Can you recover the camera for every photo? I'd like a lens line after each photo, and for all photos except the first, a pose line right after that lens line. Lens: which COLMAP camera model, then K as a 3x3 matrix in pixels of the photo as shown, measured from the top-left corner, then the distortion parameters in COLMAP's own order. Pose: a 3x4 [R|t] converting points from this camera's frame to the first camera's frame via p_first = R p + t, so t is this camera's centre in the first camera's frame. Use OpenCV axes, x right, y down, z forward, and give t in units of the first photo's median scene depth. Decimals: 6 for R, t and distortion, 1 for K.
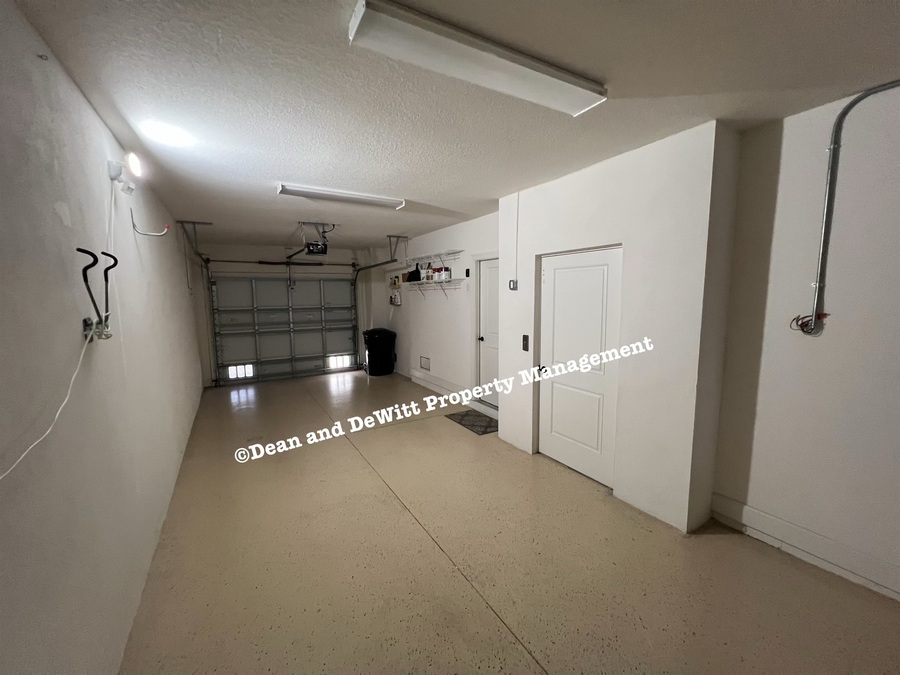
lens RADIAL K [[361.7, 0, 448.5], [0, 361.7, 336.9], [0, 0, 1]] dist [0.000523, 0.001442]
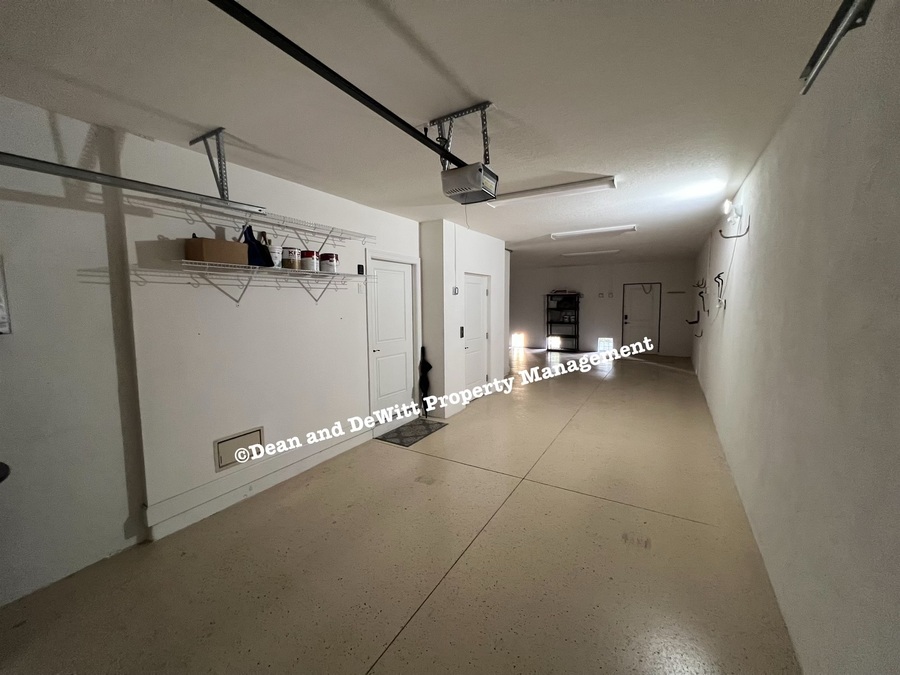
lens RADIAL K [[361.7, 0, 449.7], [0, 361.7, 336.8], [0, 0, 1]] dist [0.000523, 0.001442]
pose [[-0.474648, -0.066442, 0.877664, -0.774525], [0.117489, 0.983441, 0.137989, -0.127935], [-0.872299, 0.168612, -0.458982, 1.294144]]
